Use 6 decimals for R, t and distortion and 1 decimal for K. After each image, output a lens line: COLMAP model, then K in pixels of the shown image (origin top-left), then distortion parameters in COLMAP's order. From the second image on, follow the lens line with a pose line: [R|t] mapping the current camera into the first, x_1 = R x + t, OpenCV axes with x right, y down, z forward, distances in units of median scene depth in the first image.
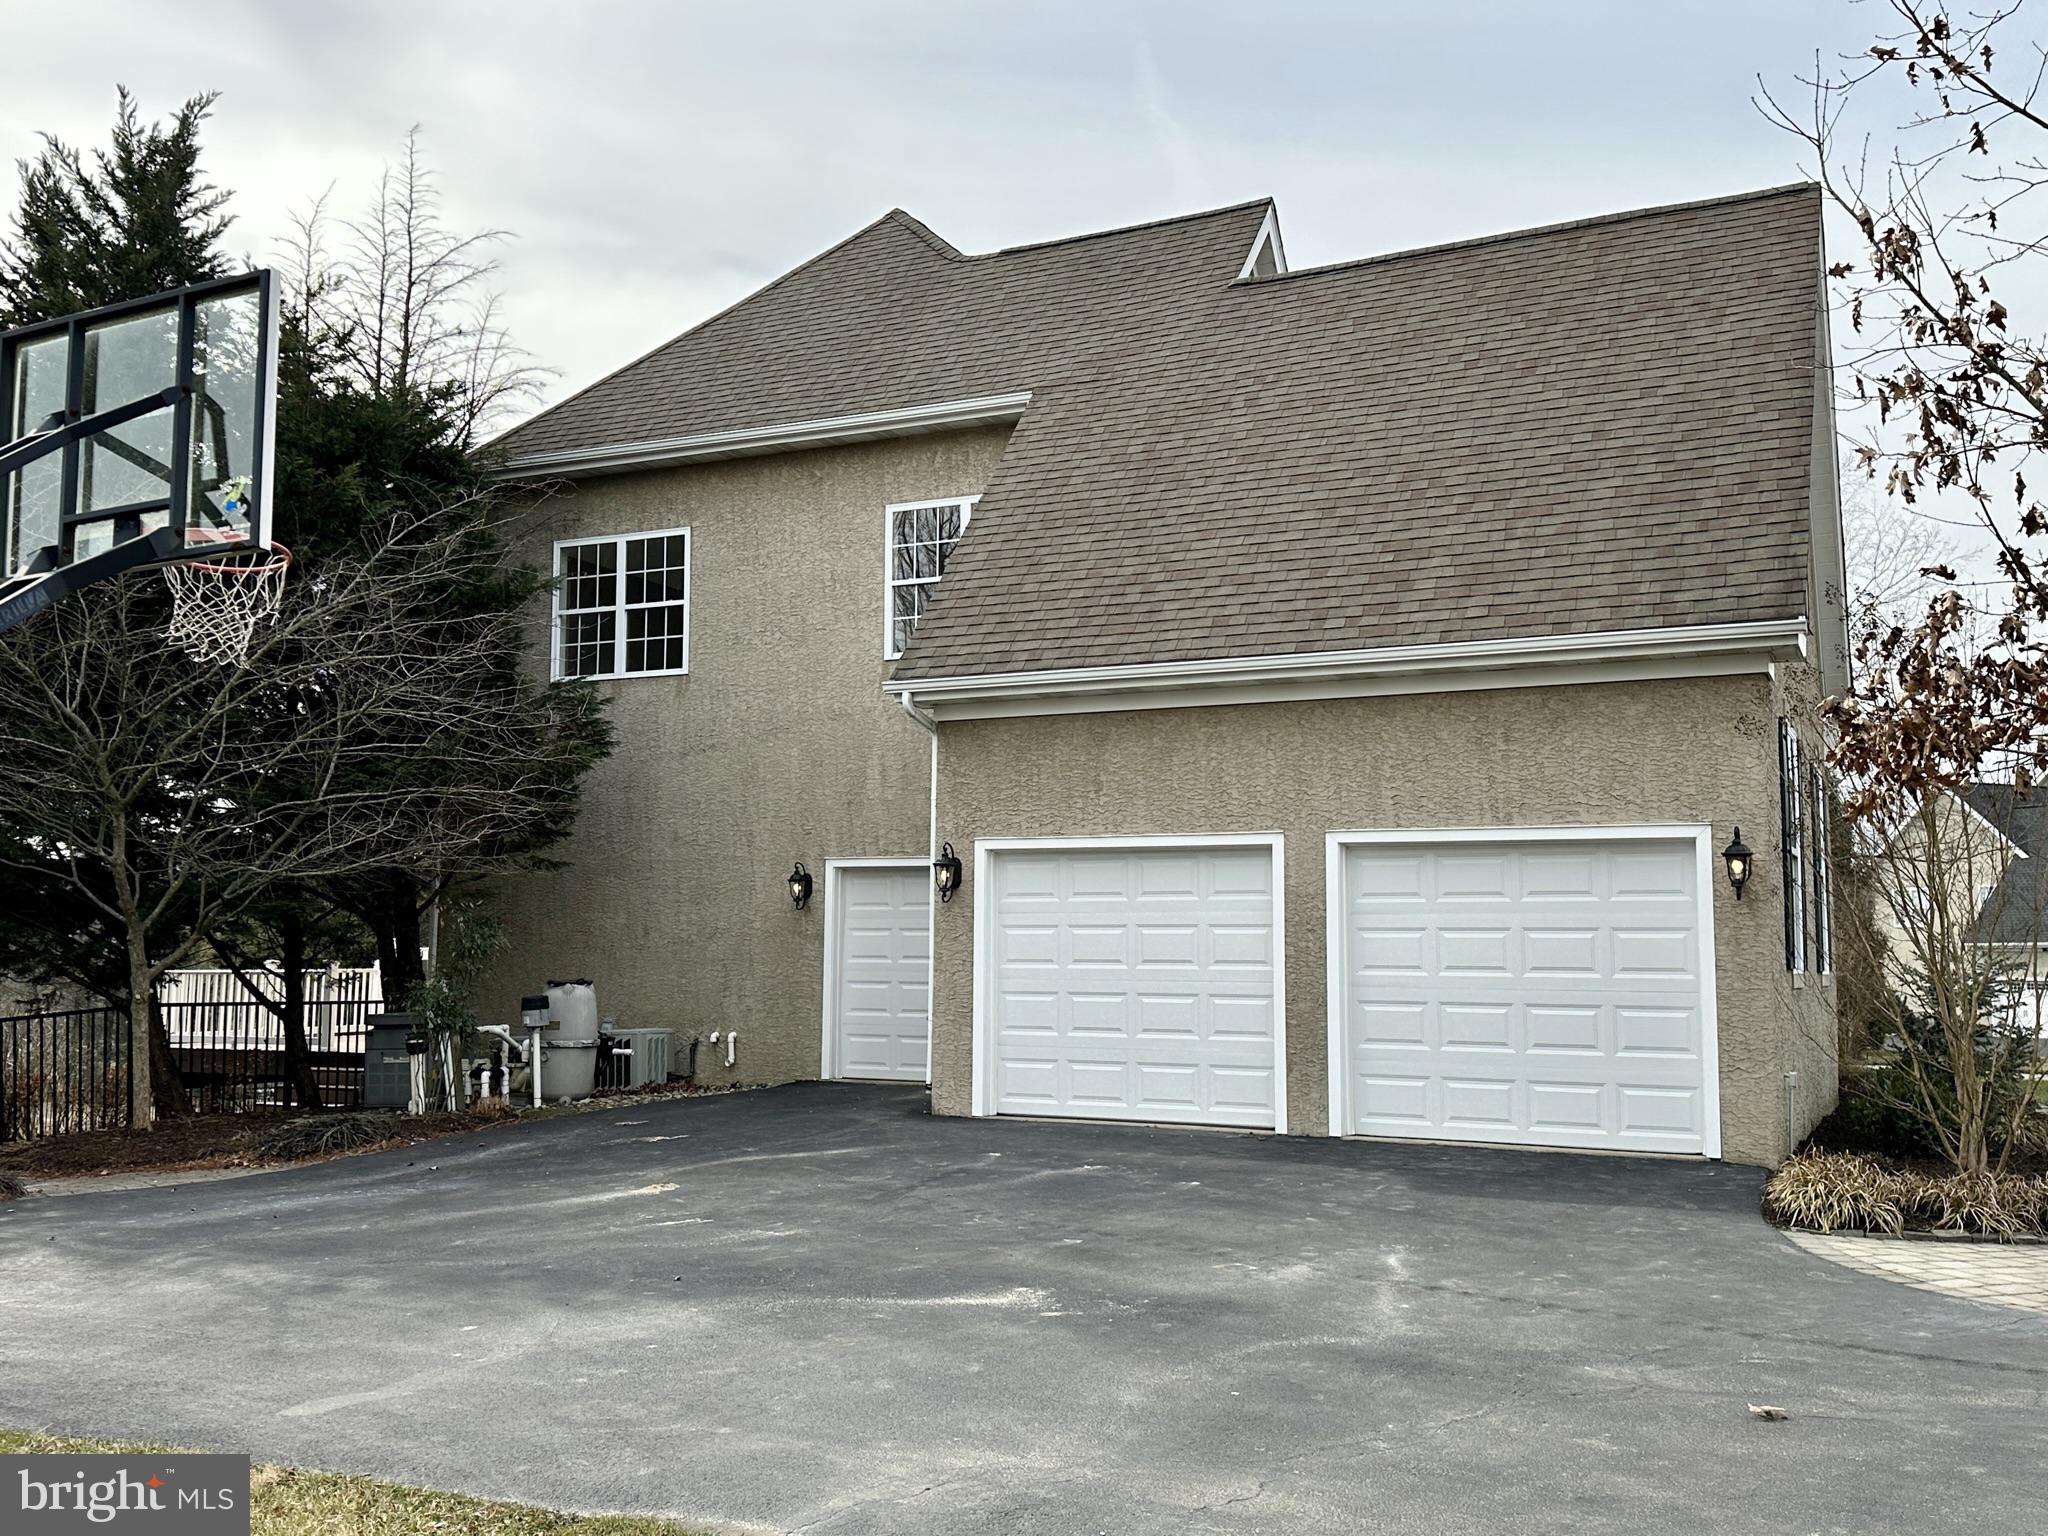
lens RADIAL K [[1923.7, 0, 1020.8], [0, 1923.7, 768.0], [0, 0, 1]] dist [0.179845, -0.357223]
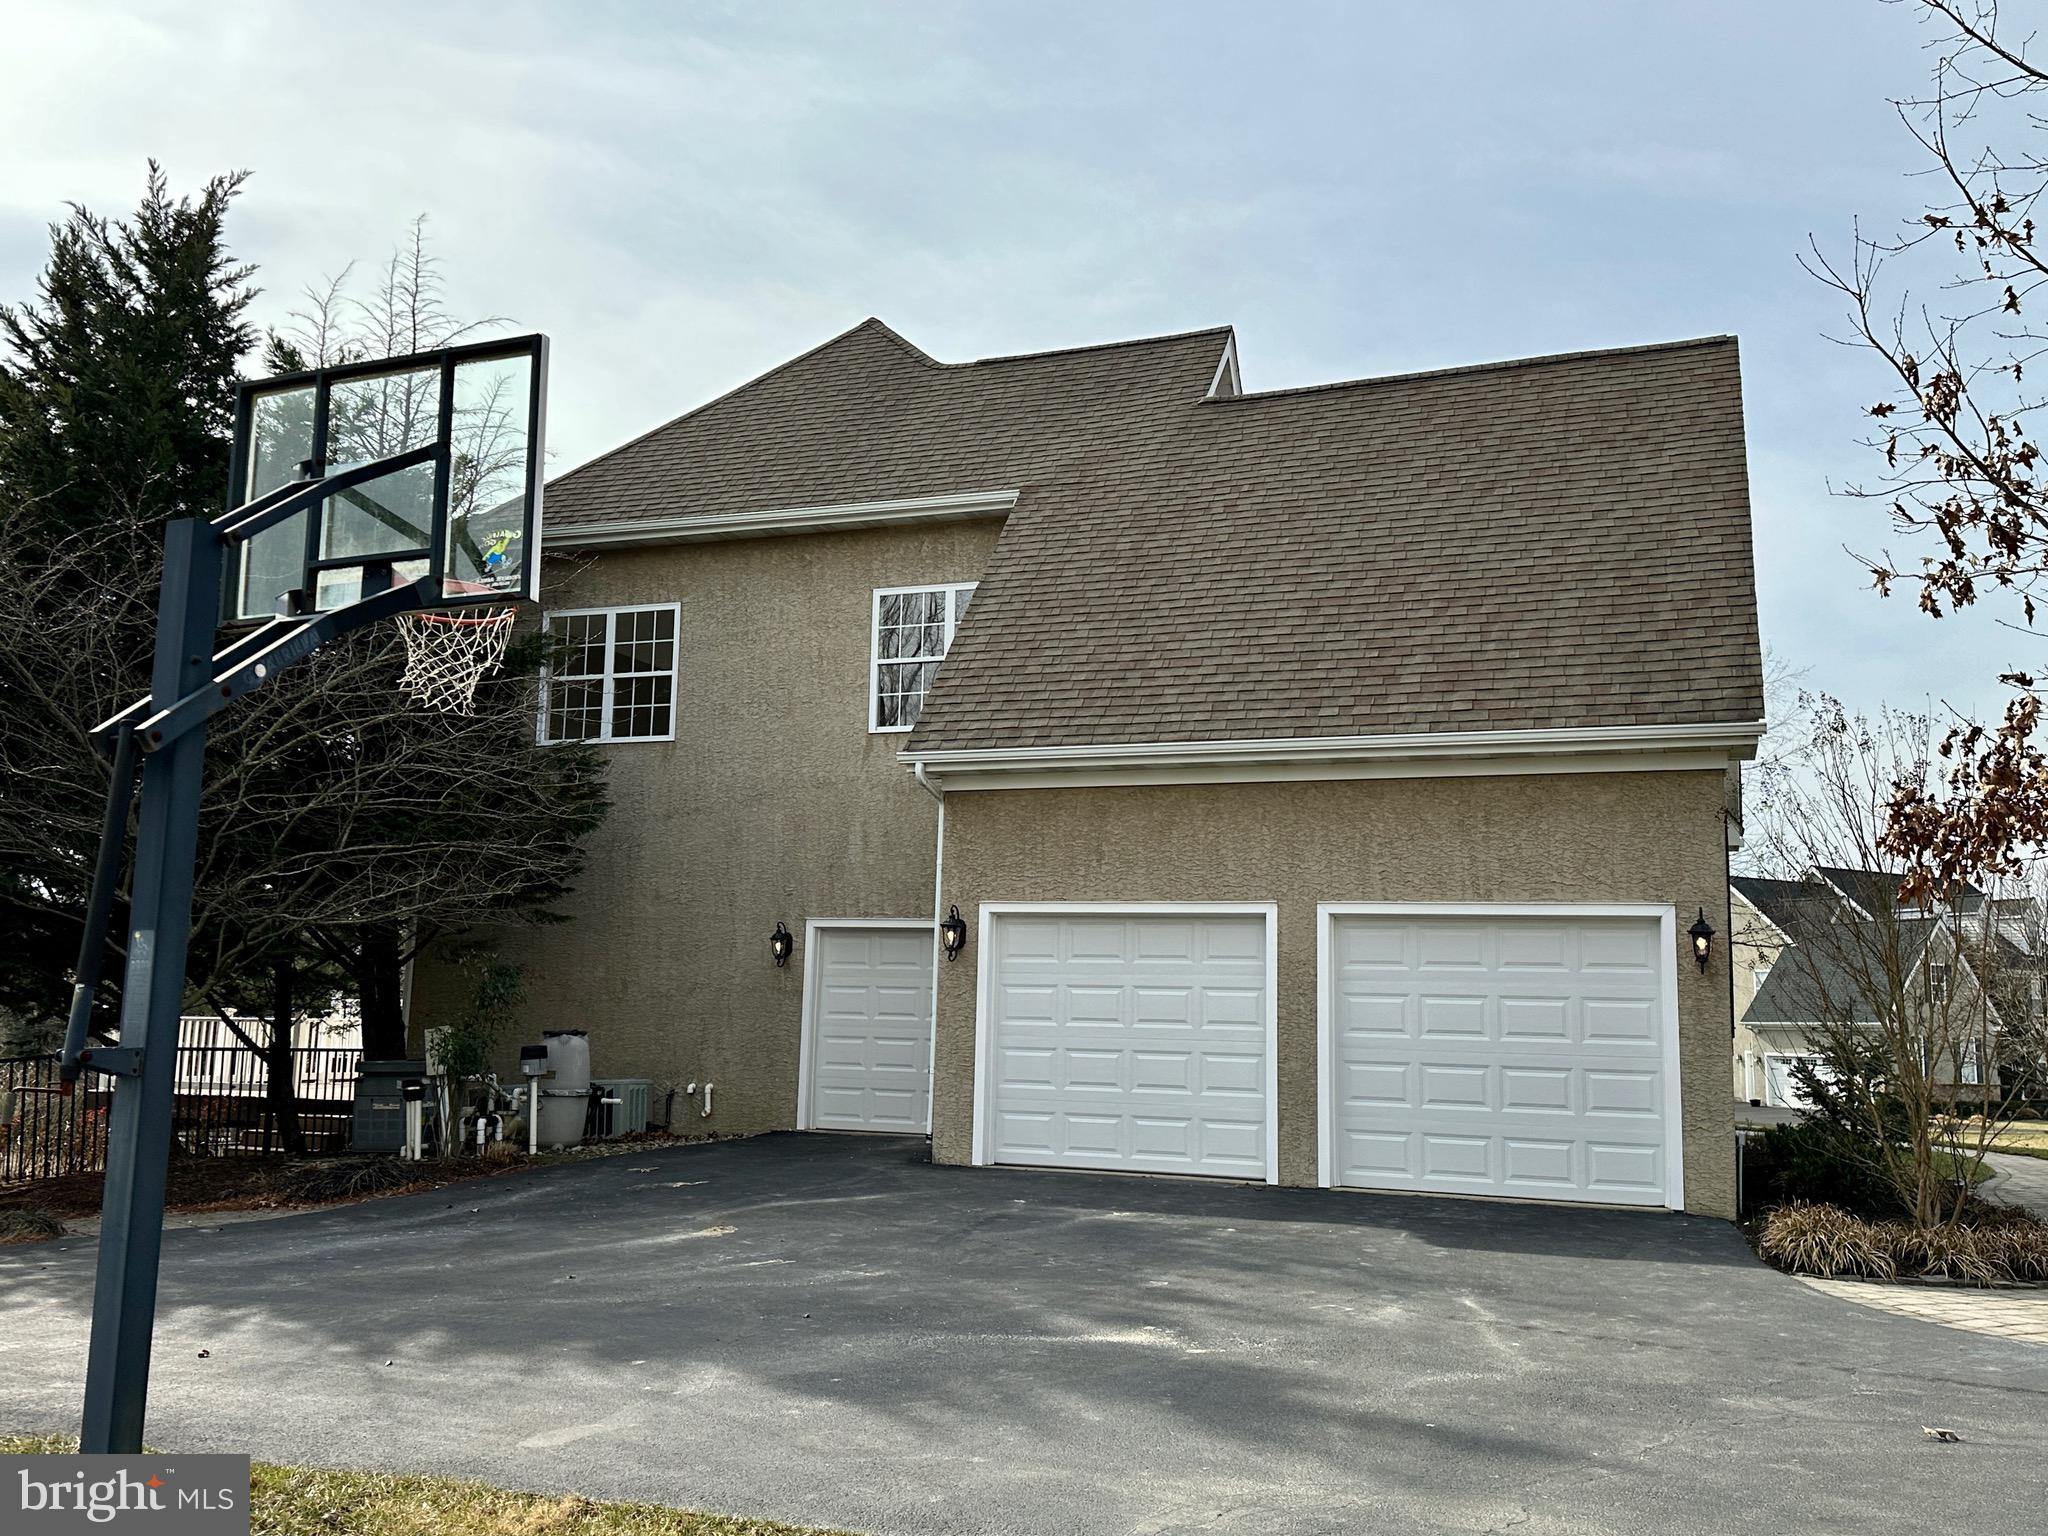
lens RADIAL K [[1785.4, 0, 1033.9], [0, 1785.4, 770.6], [0, 0, 1]] dist [0.188144, -0.369040]
pose [[0.995257, 0.030256, 0.092453, -0.087546], [-0.026414, 0.998747, -0.042497, 0.005366], [-0.093623, 0.039853, 0.994810, 0.008989]]
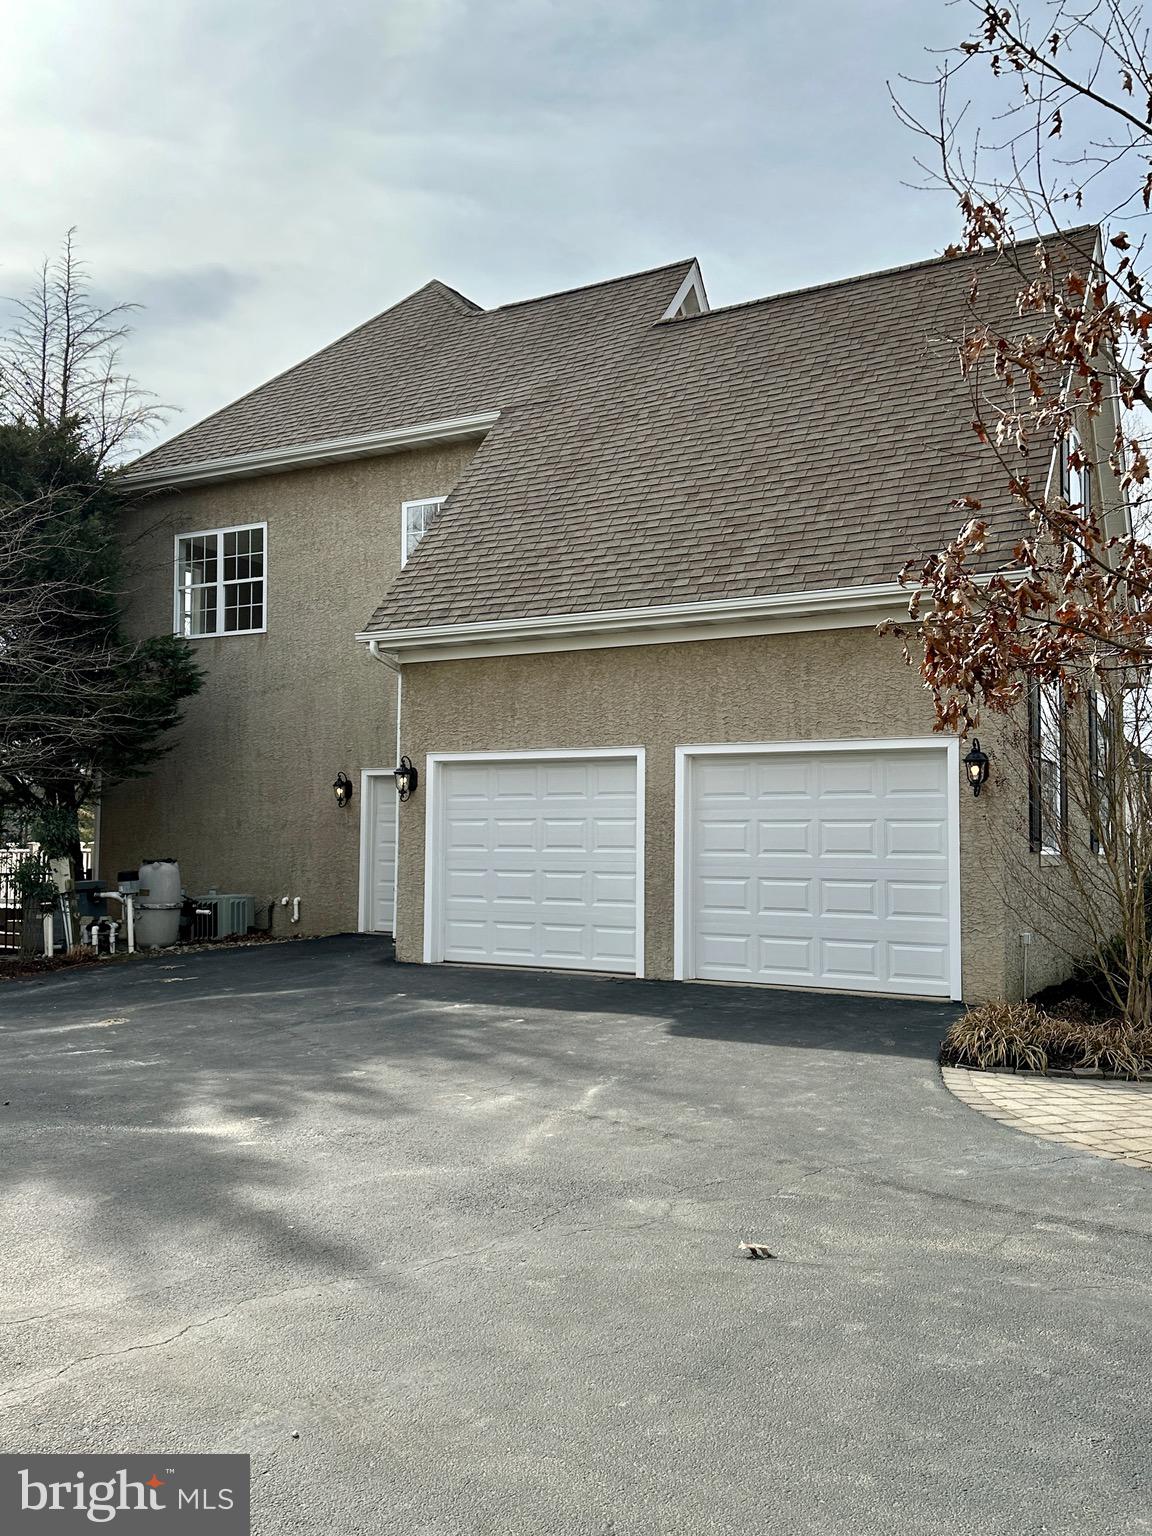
lens RADIAL K [[1339.0, 0, 576.0], [0, 1339.0, 768.0], [0, 0, 1]] dist [0.188144, -0.369040]
pose [[0.997559, -0.004155, -0.069712, 0.140889], [0.007275, 0.998980, 0.044555, 0.006826], [0.069456, -0.044954, 0.996572, 0.095186]]
